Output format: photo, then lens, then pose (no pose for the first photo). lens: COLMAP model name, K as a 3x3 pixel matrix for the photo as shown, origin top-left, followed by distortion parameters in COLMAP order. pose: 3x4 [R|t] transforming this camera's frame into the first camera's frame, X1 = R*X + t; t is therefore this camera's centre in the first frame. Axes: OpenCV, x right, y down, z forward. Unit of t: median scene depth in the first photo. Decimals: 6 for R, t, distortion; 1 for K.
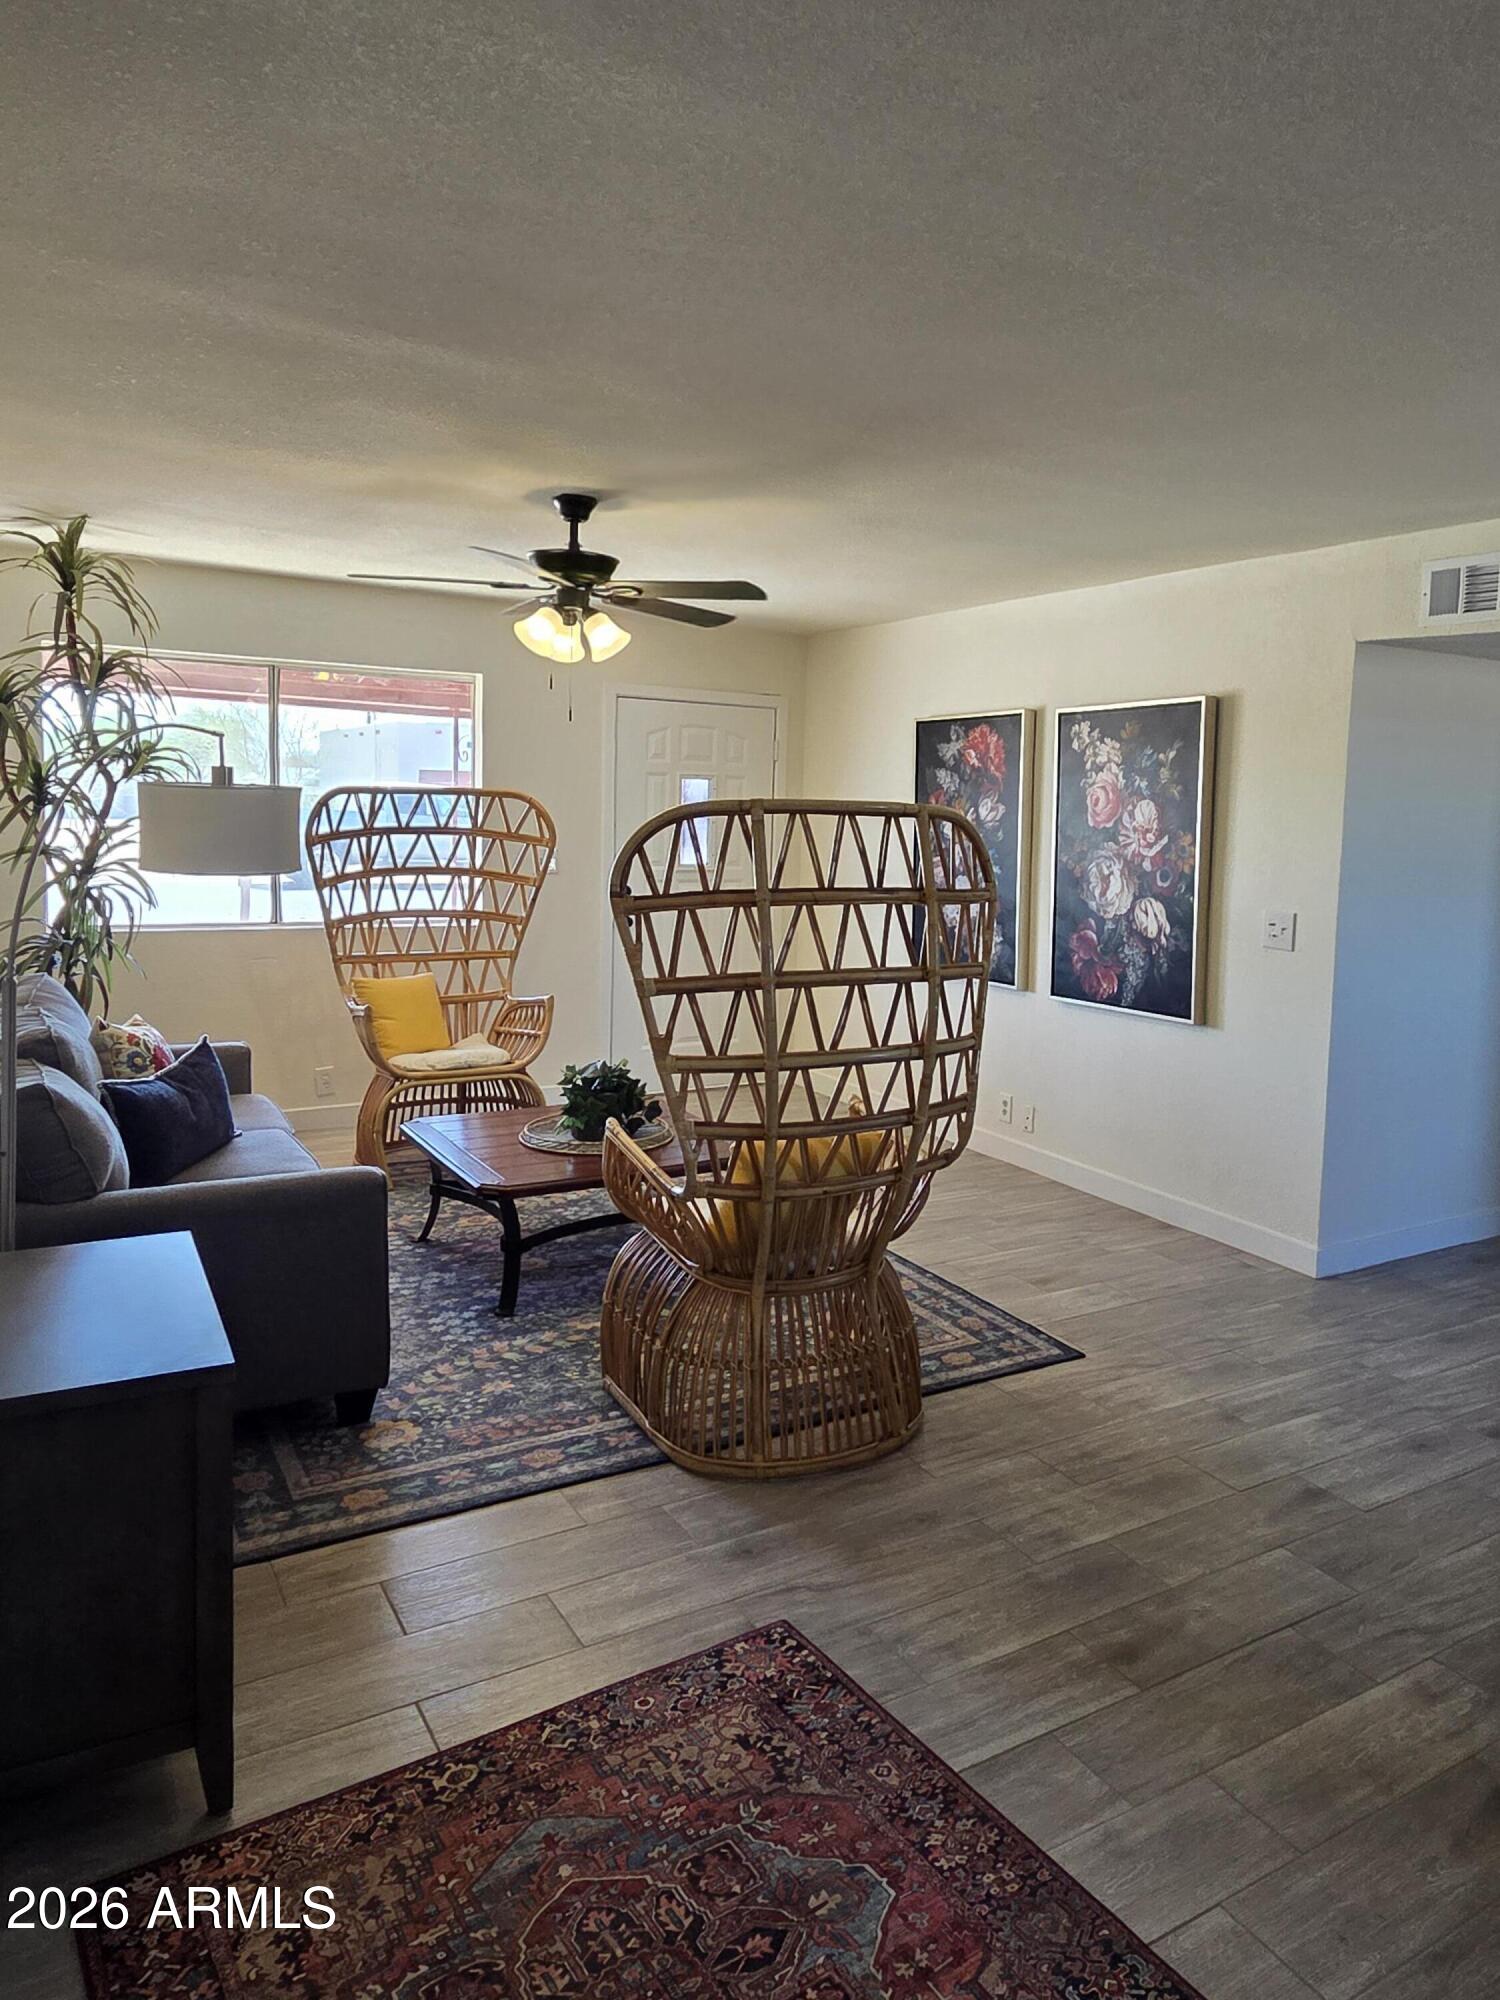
lens RADIAL K [[1404.7, 0, 750.0], [0, 1404.7, 1000.0], [0, 0, 1]] dist [-0.006800, 0.002271]
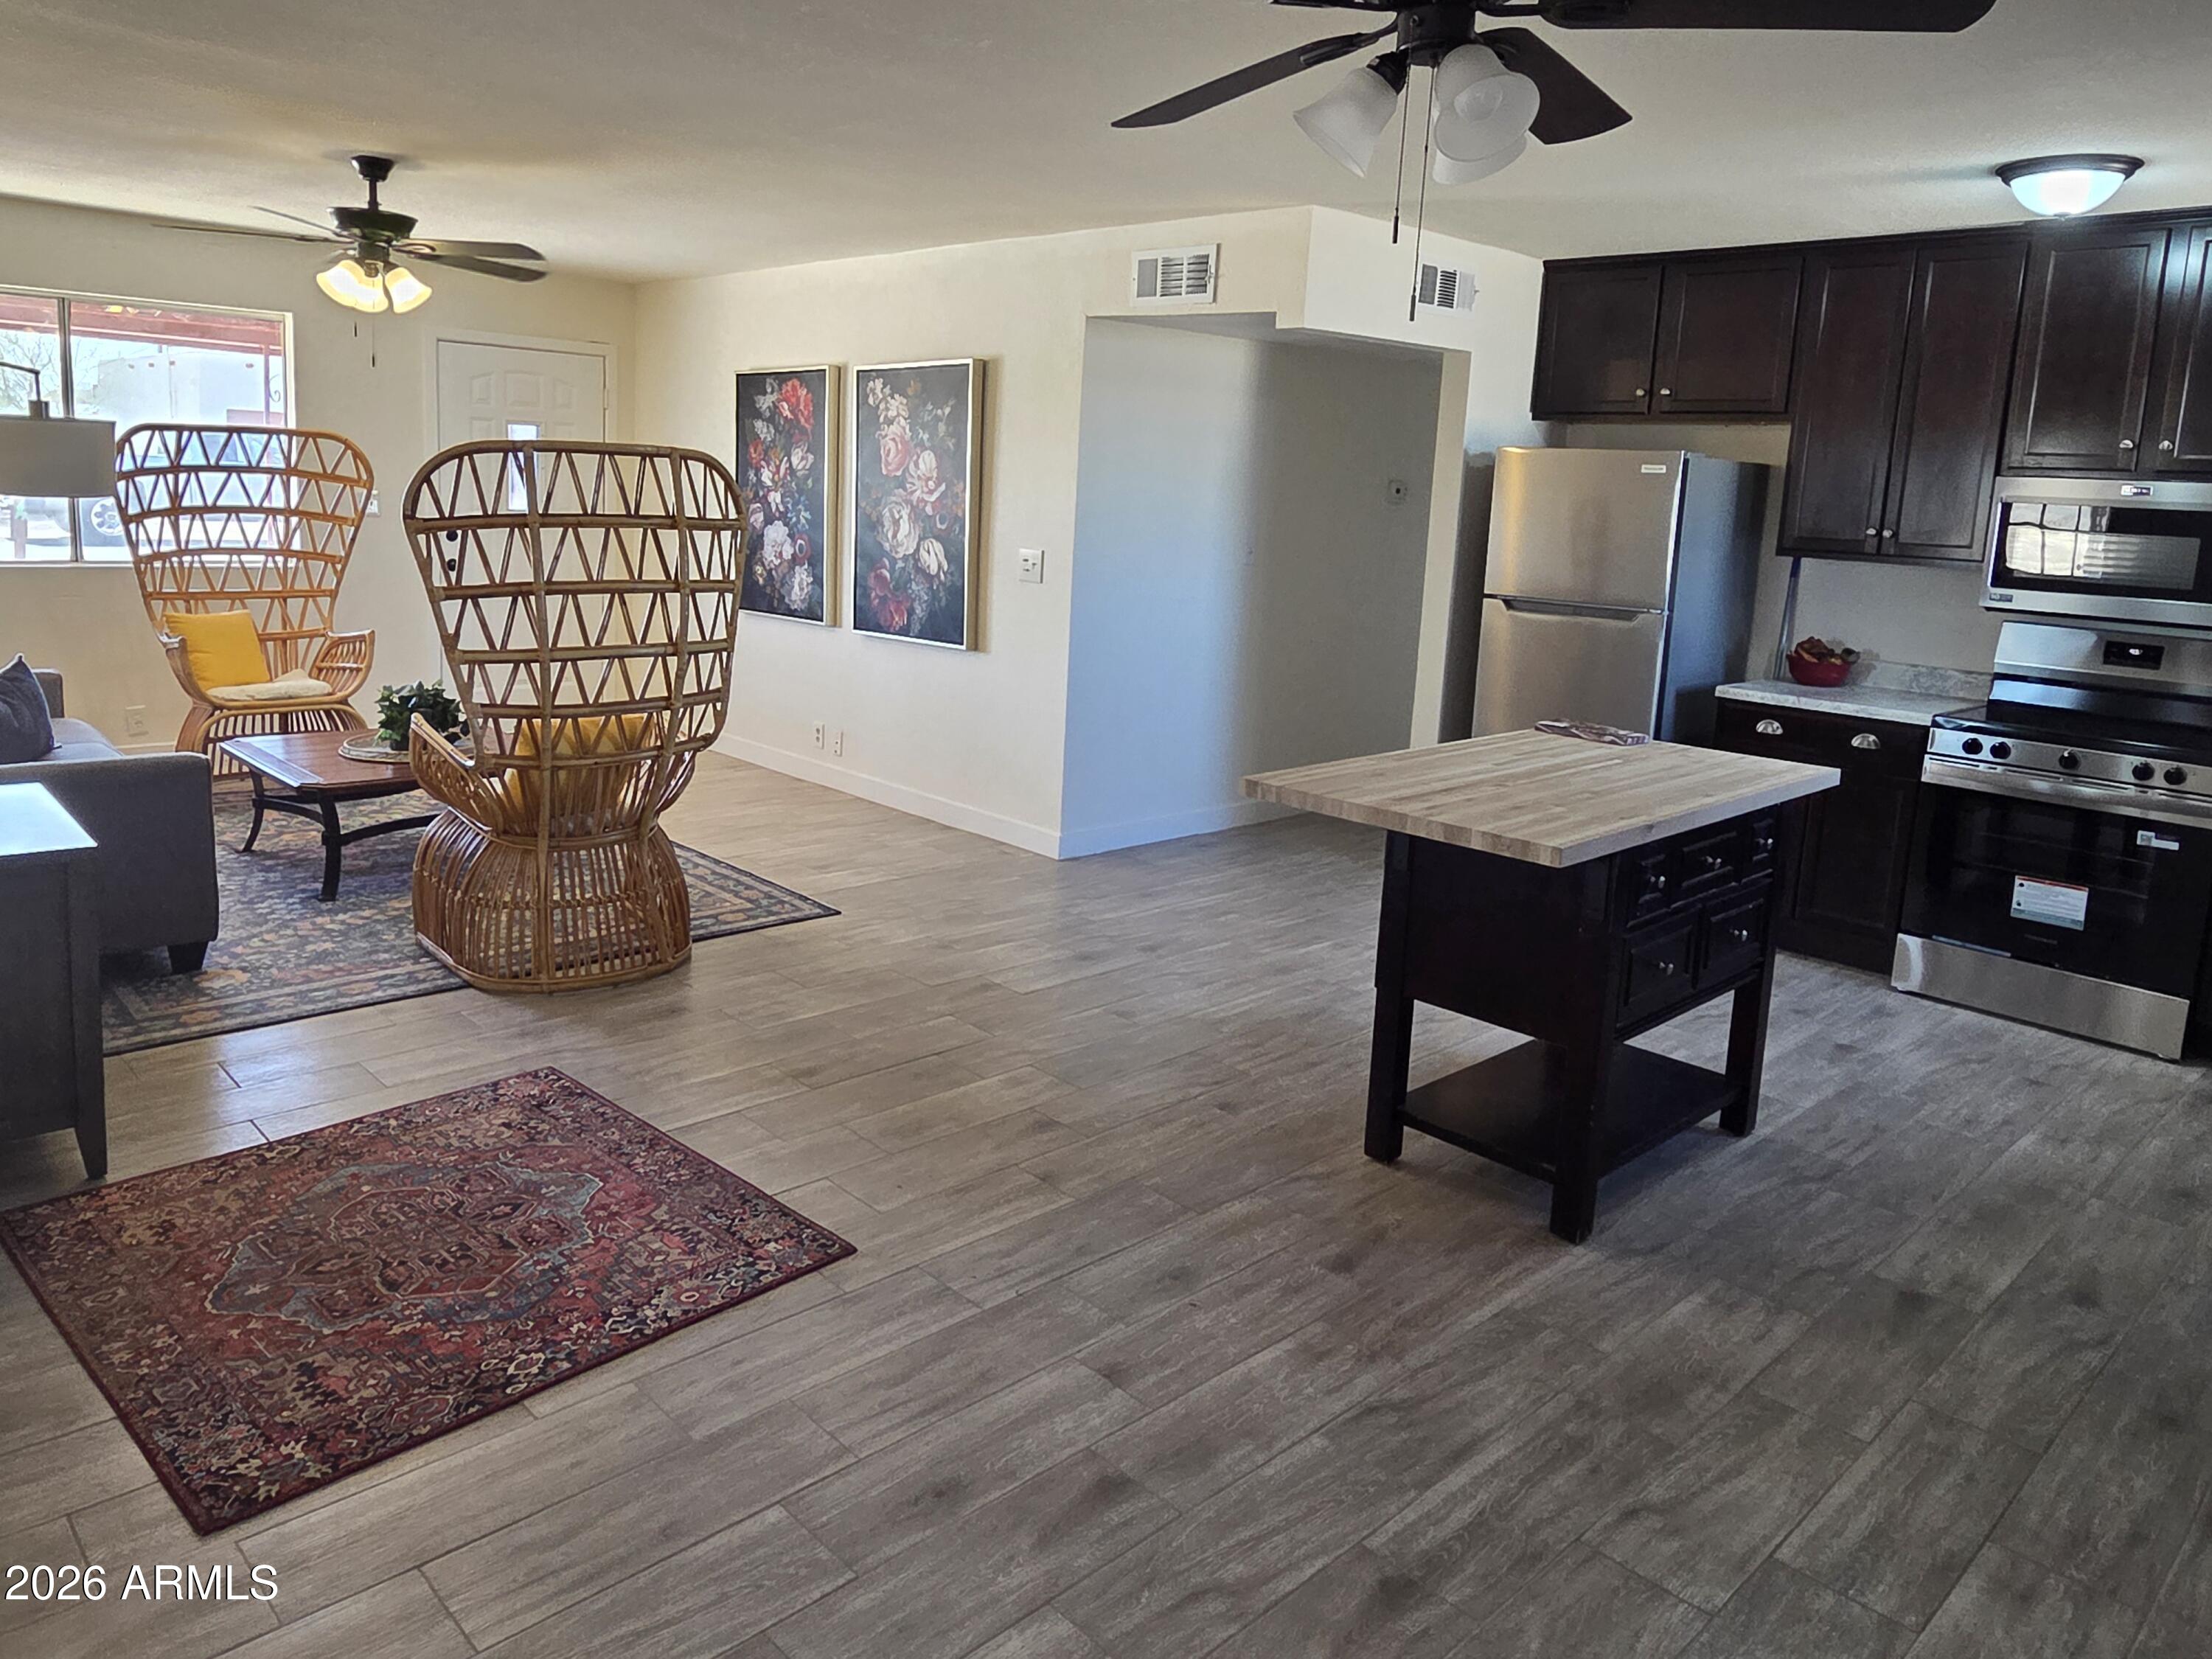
lens RADIAL K [[1844.4, 0, 1106.3], [0, 1844.4, 816.8], [0, 0, 1]] dist [0.002324, 0.011856]
pose [[0.978333, -0.022480, 0.205815, 0.148682], [0.012747, 0.998742, 0.048493, 0.105387], [-0.206647, -0.044819, 0.977389, -0.638939]]
